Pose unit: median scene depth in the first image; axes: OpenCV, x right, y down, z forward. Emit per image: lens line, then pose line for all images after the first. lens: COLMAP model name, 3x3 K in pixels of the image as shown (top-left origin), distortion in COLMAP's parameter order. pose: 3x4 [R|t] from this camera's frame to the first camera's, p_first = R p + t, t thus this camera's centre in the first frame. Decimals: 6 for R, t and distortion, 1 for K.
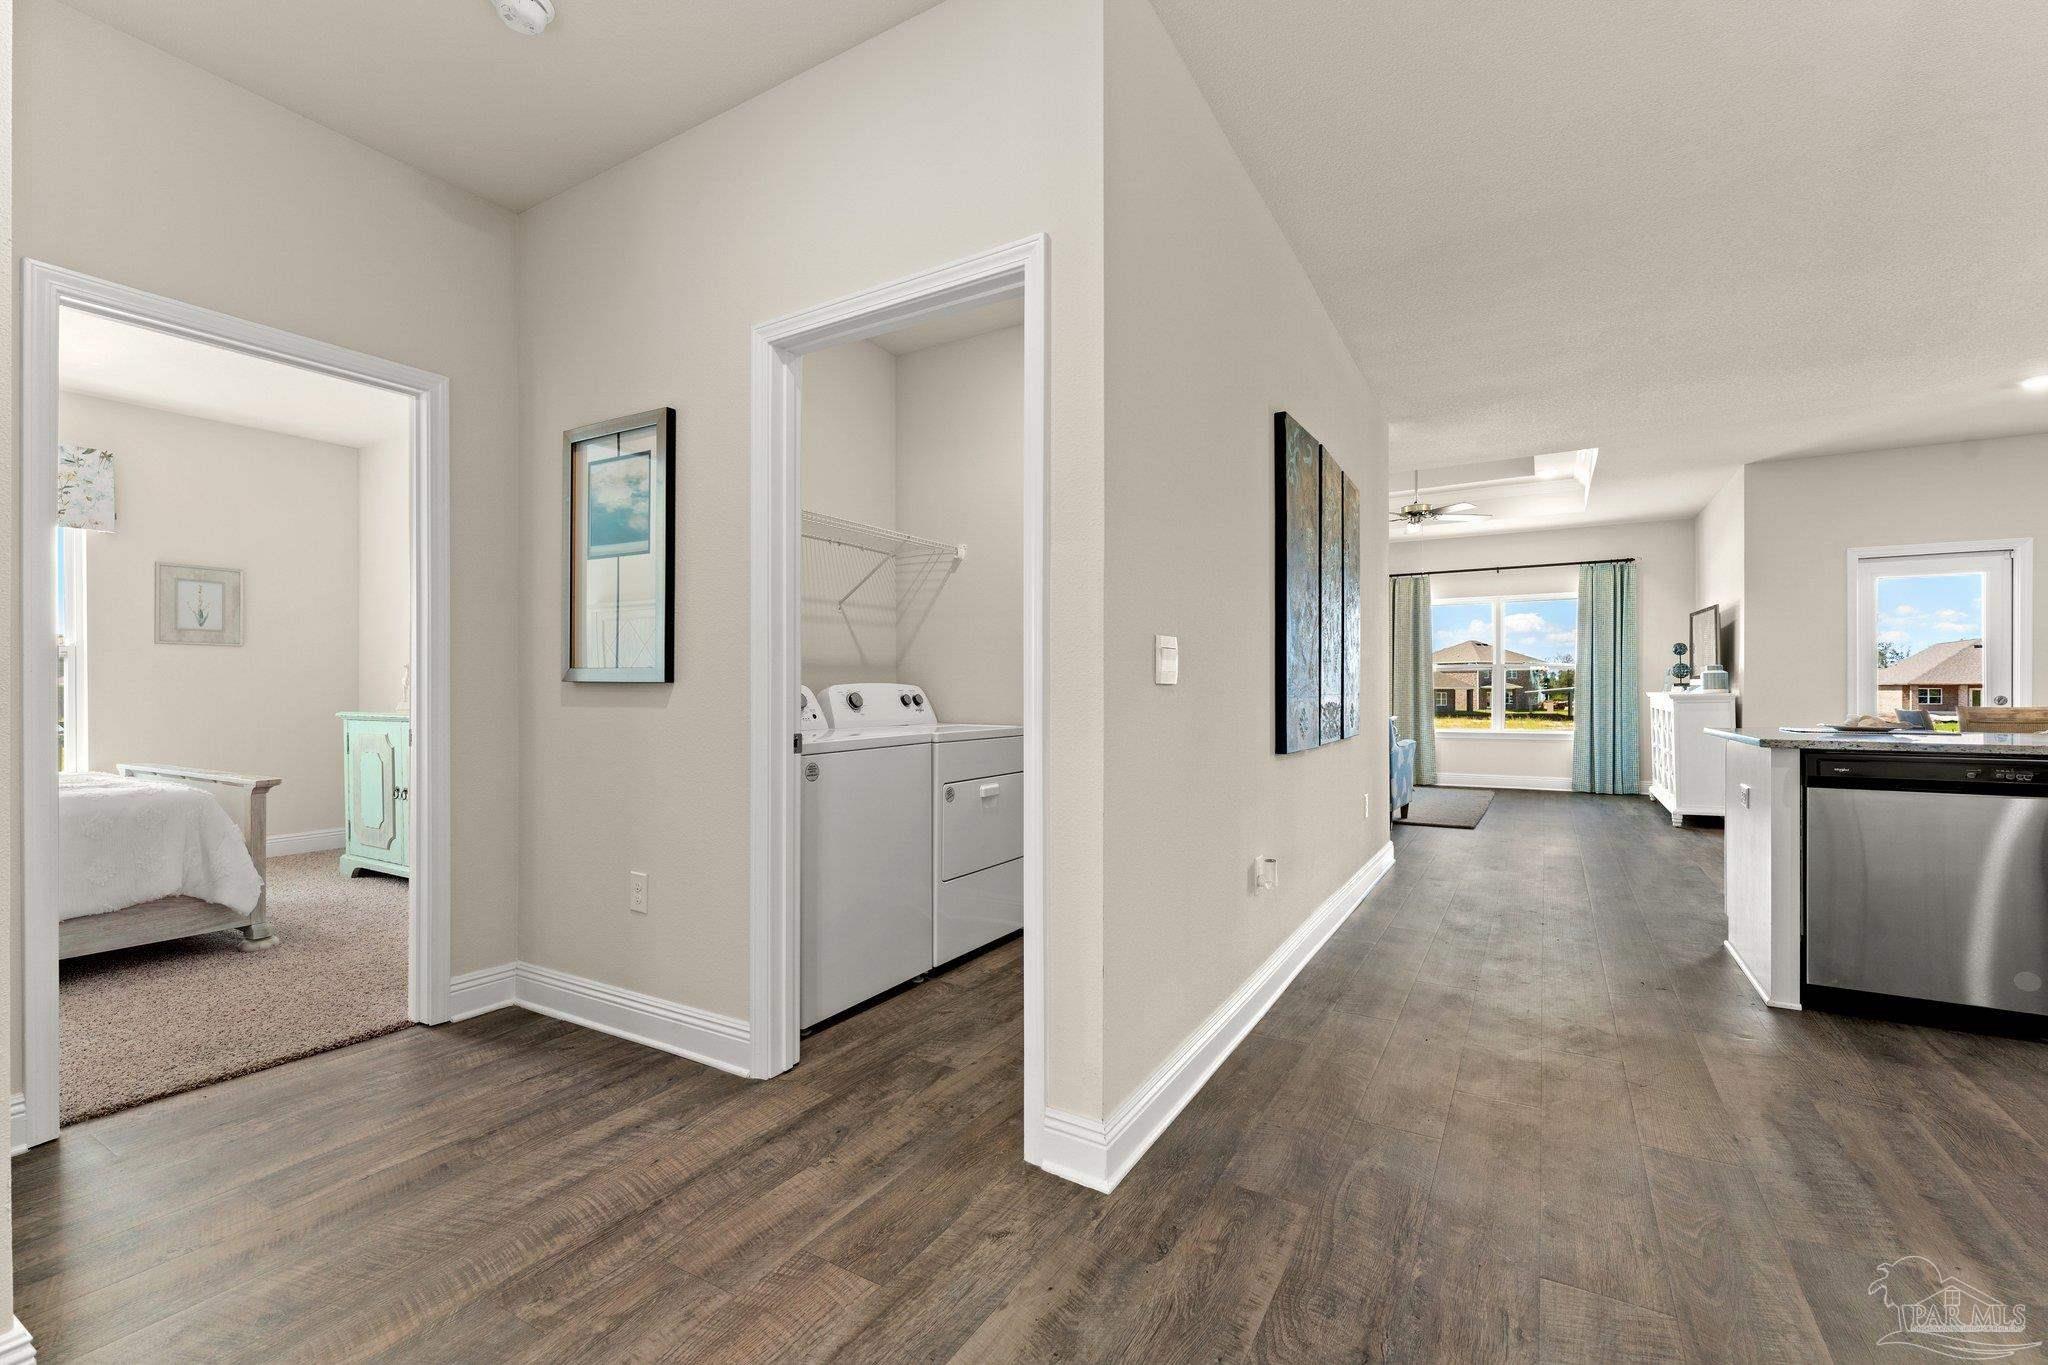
lens RADIAL K [[900.7, 0, 1022.3], [0, 900.7, 688.5], [0, 0, 1]] dist [0.000563, 0.000569]
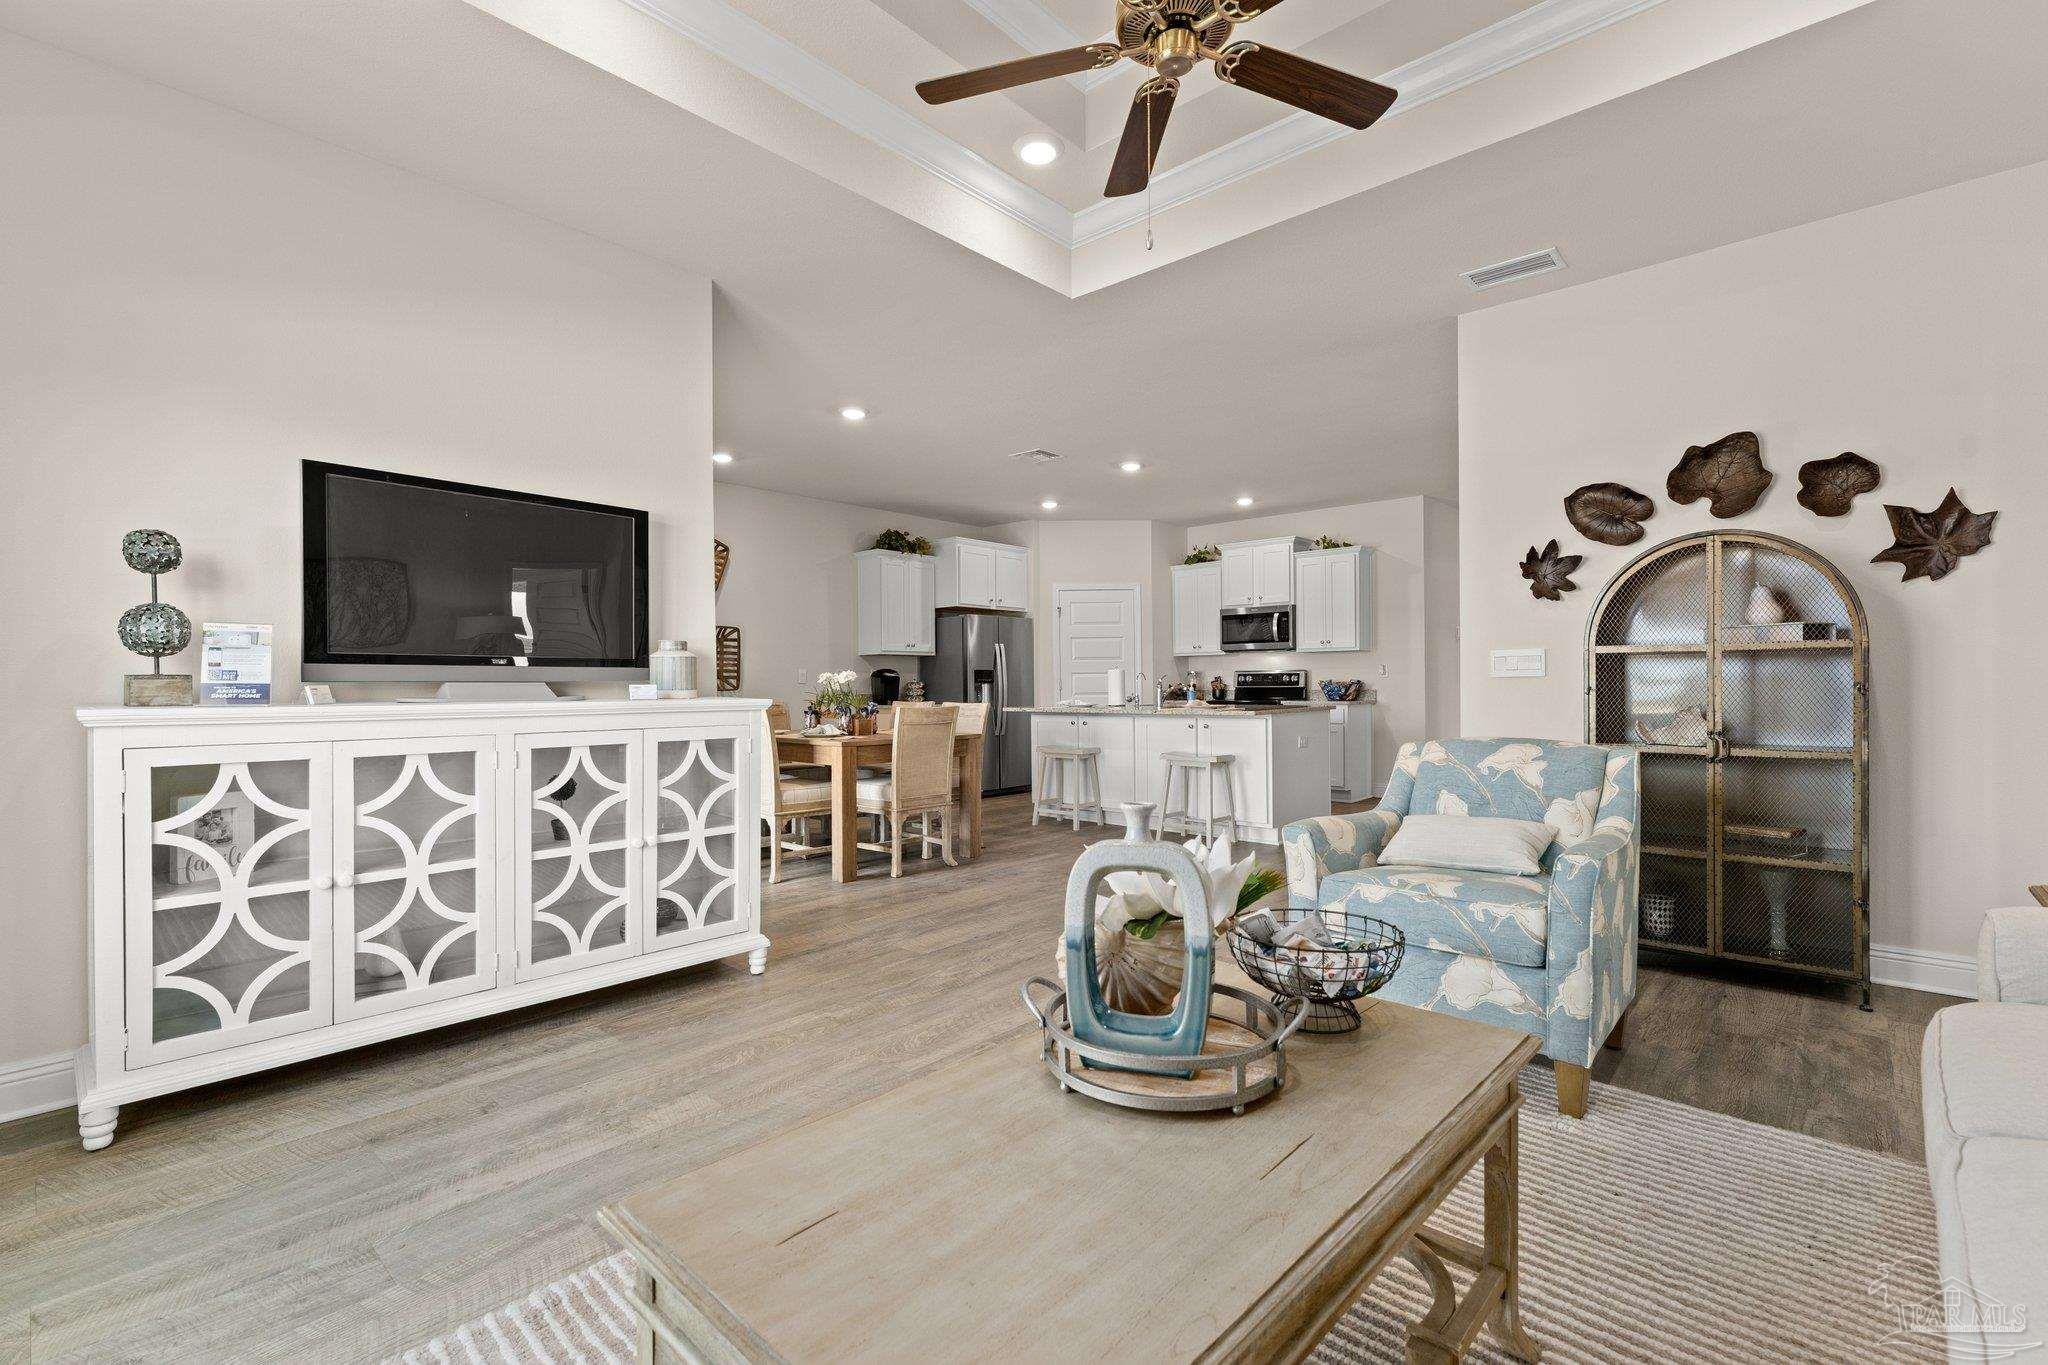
lens RADIAL K [[900.7, 0, 1012.7], [0, 900.7, 693.0], [0, 0, 1]] dist [0.000563, 0.000569]
pose [[-0.975581, 0.008238, 0.219483, 0.524481], [0.010280, 0.999914, 0.008164, 0.000545], [-0.219397, 0.010221, -0.975582, 1.553748]]
